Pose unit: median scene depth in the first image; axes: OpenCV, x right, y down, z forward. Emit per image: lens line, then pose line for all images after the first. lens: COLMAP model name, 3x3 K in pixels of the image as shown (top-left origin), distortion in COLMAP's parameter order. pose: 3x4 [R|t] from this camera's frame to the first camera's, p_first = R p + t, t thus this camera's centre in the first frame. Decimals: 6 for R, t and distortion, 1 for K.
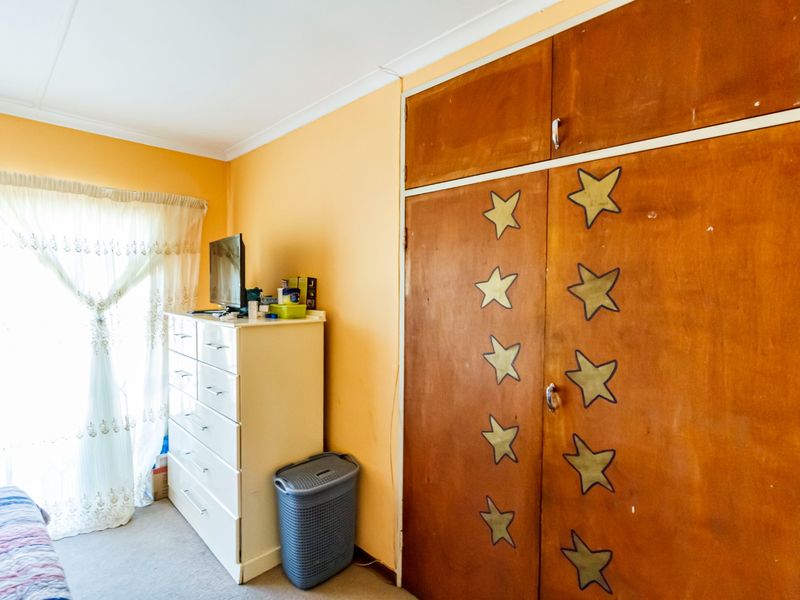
lens RADIAL K [[418.3, 0, 400.1], [0, 418.3, 302.2], [0, 0, 1]] dist [0.004100, 0.001168]
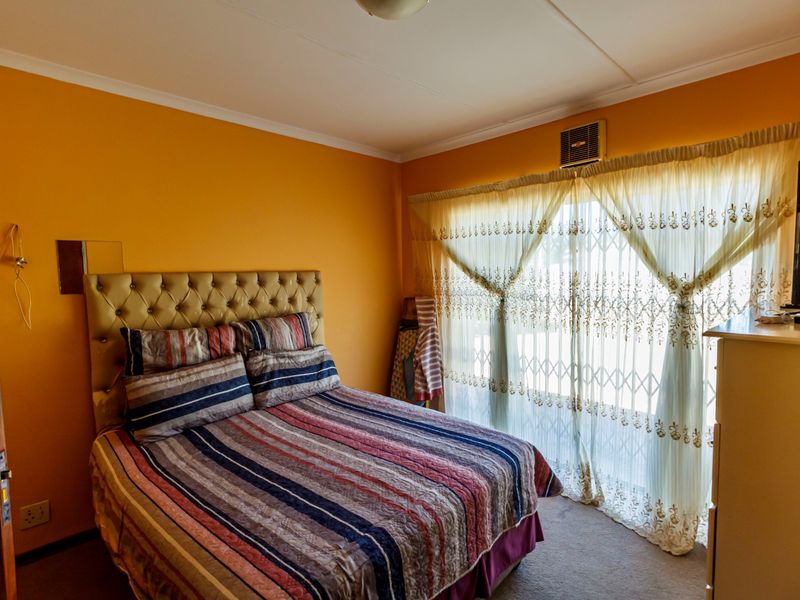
lens RADIAL K [[418.3, 0, 399.8], [0, 418.3, 299.4], [0, 0, 1]] dist [0.004100, 0.001168]
pose [[0.002420, 0.068905, -0.997620, 0.128940], [-0.025992, 0.997291, 0.068819, -0.014814], [0.999659, 0.025764, 0.004204, 0.430148]]
